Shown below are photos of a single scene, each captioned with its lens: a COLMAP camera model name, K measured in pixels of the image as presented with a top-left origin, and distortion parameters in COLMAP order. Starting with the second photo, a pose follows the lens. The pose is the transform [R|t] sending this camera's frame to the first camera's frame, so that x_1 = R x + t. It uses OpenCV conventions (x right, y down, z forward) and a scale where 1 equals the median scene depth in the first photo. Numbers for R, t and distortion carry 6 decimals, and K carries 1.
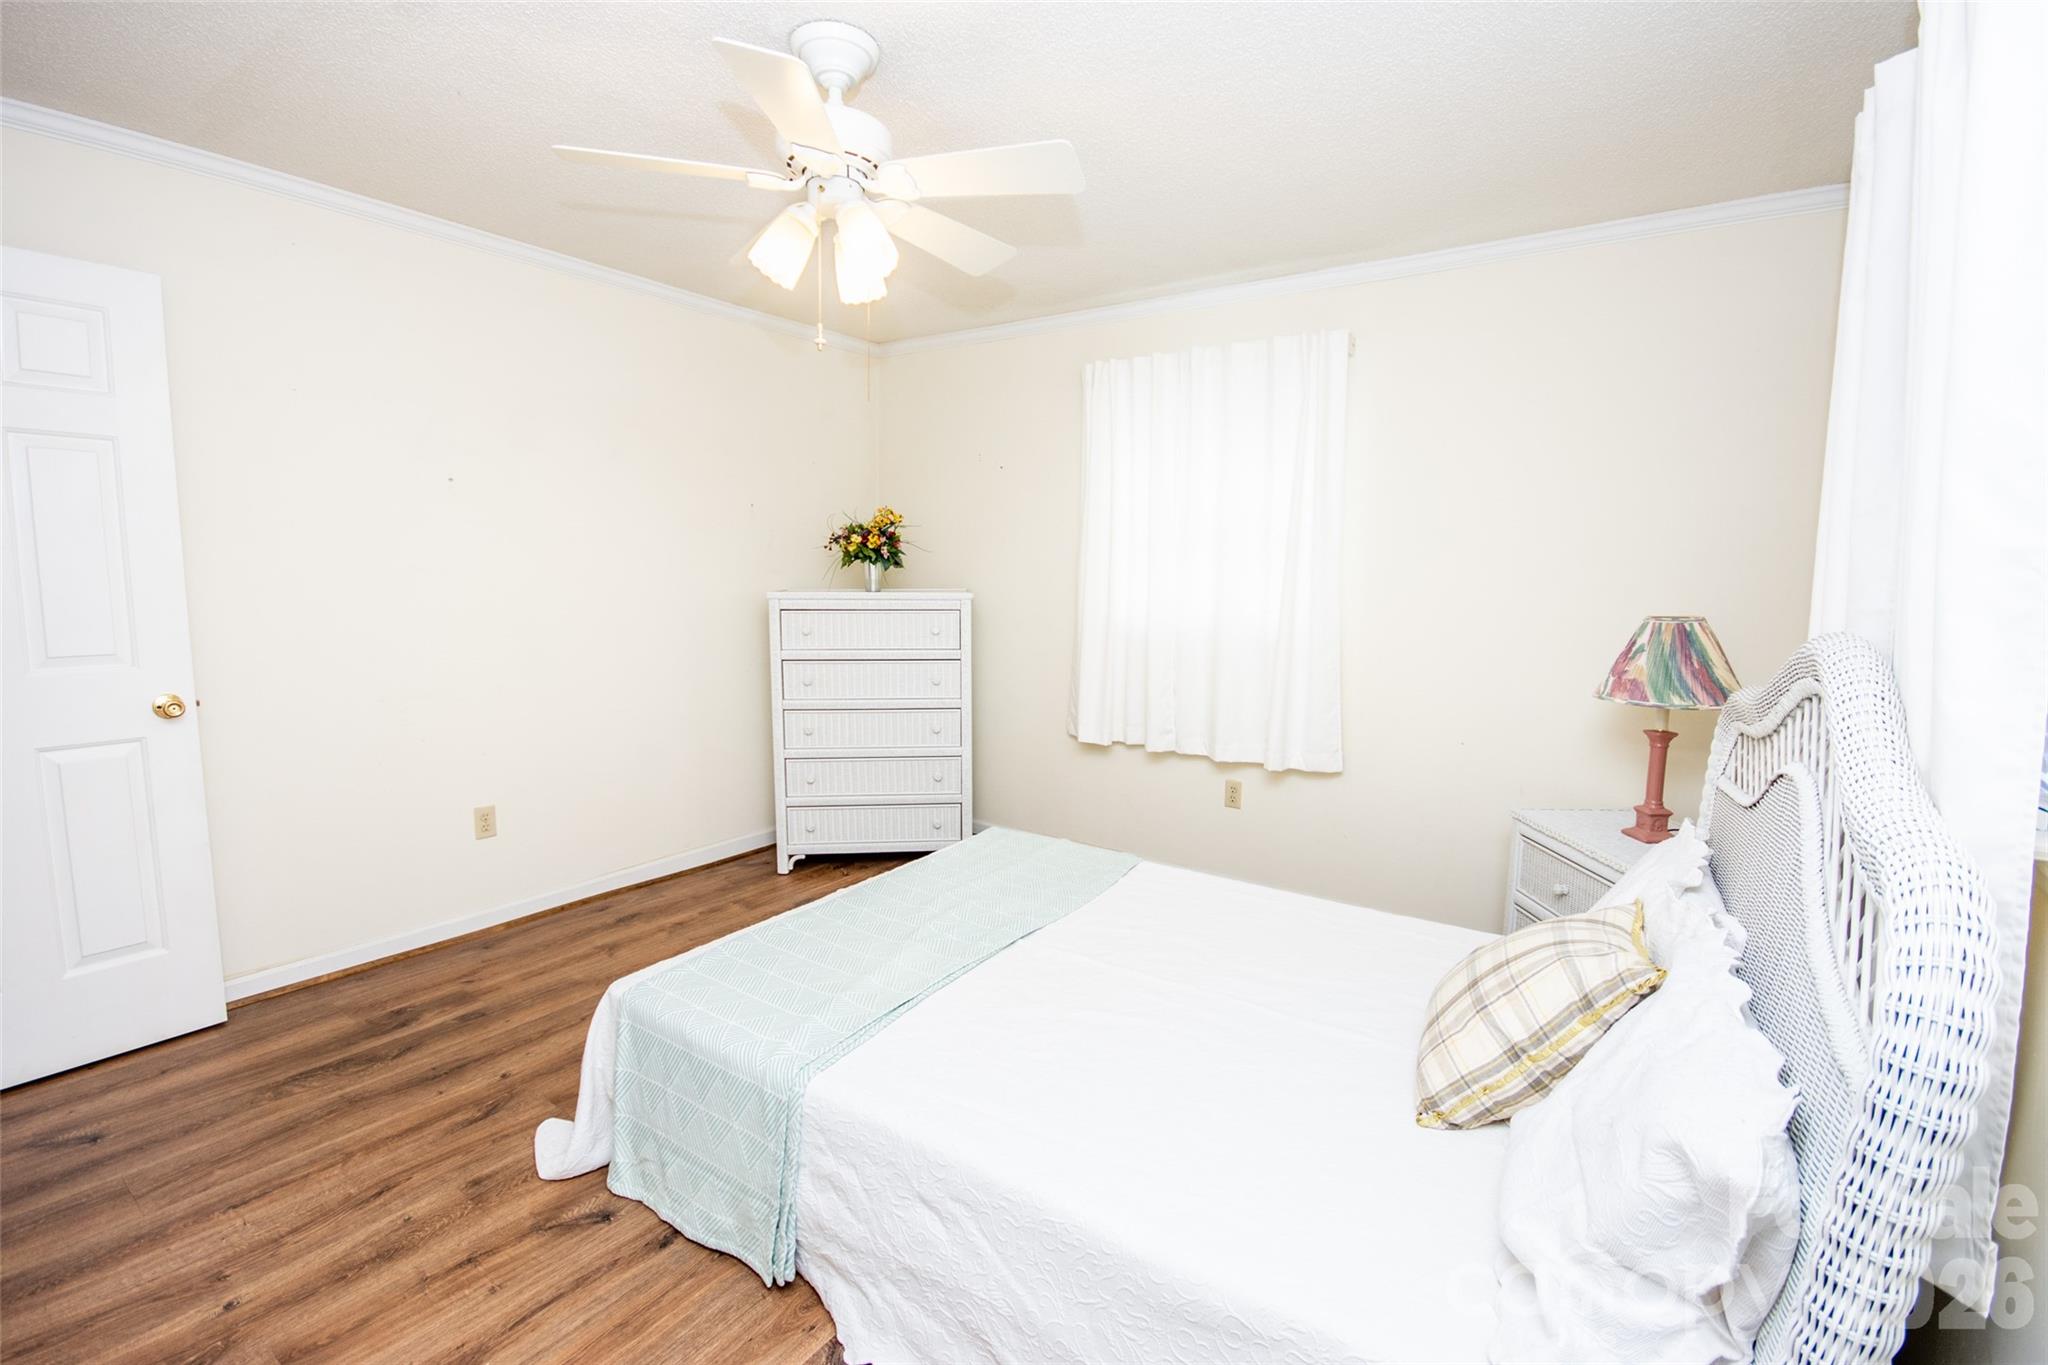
lens RADIAL K [[901.8, 0, 1030.7], [0, 901.8, 679.6], [0, 0, 1]] dist [0.000078, -0.000009]
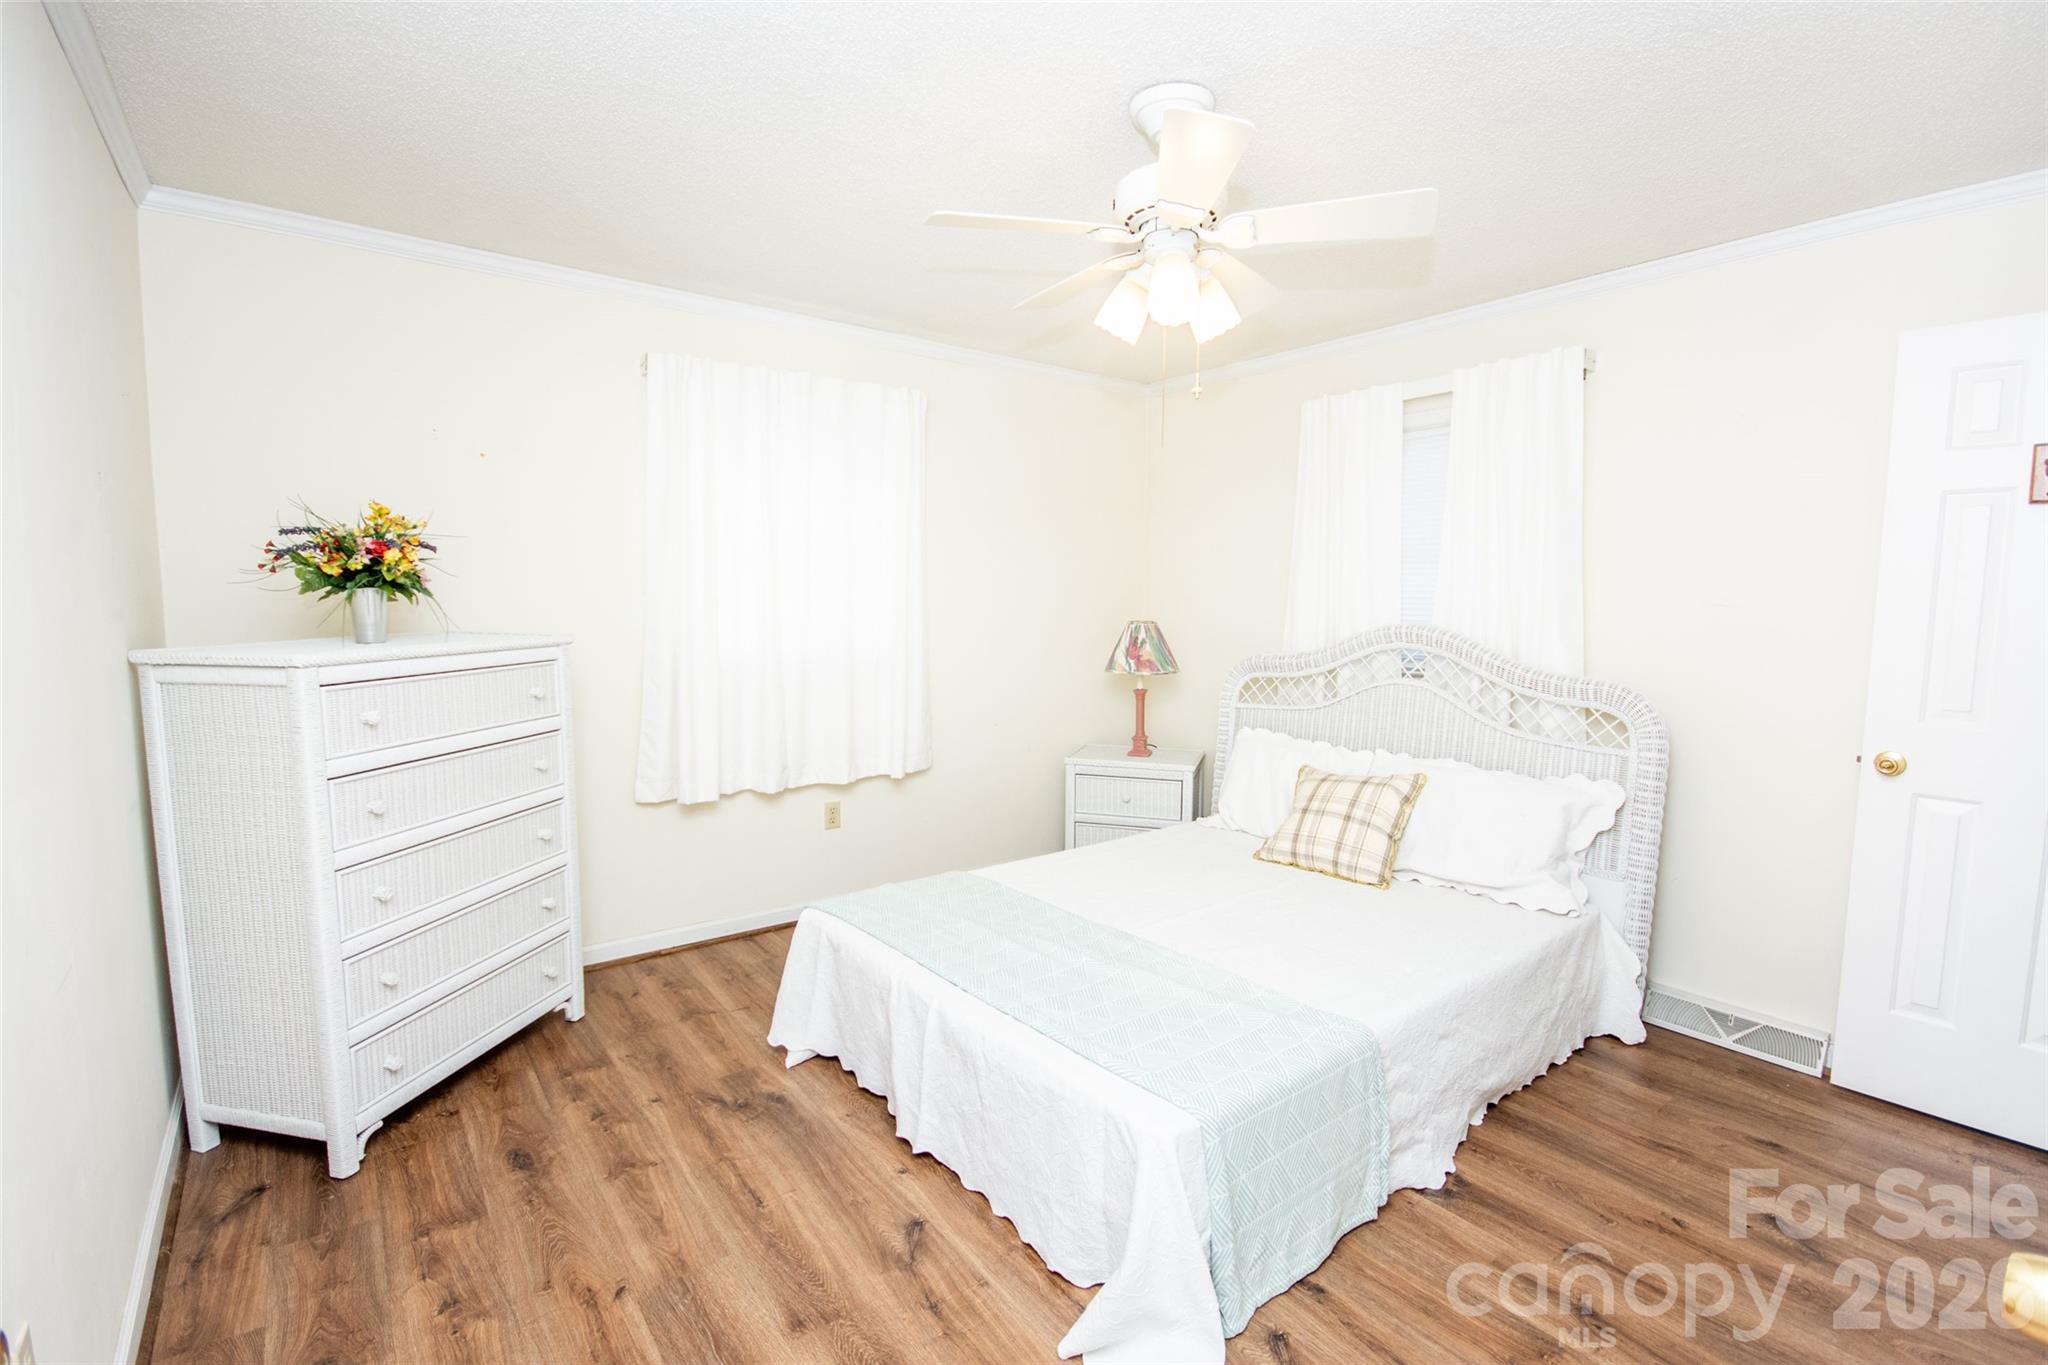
lens RADIAL K [[916.7, 0, 1024.0], [0, 916.7, 682.5], [0, 0, 1]] dist [0.000304, 0.000240]
pose [[0.311503, -0.106720, 0.944233, -0.731442], [0.115236, 0.990582, 0.073942, -0.080079], [-0.943232, 0.085776, 0.320868, 0.484860]]
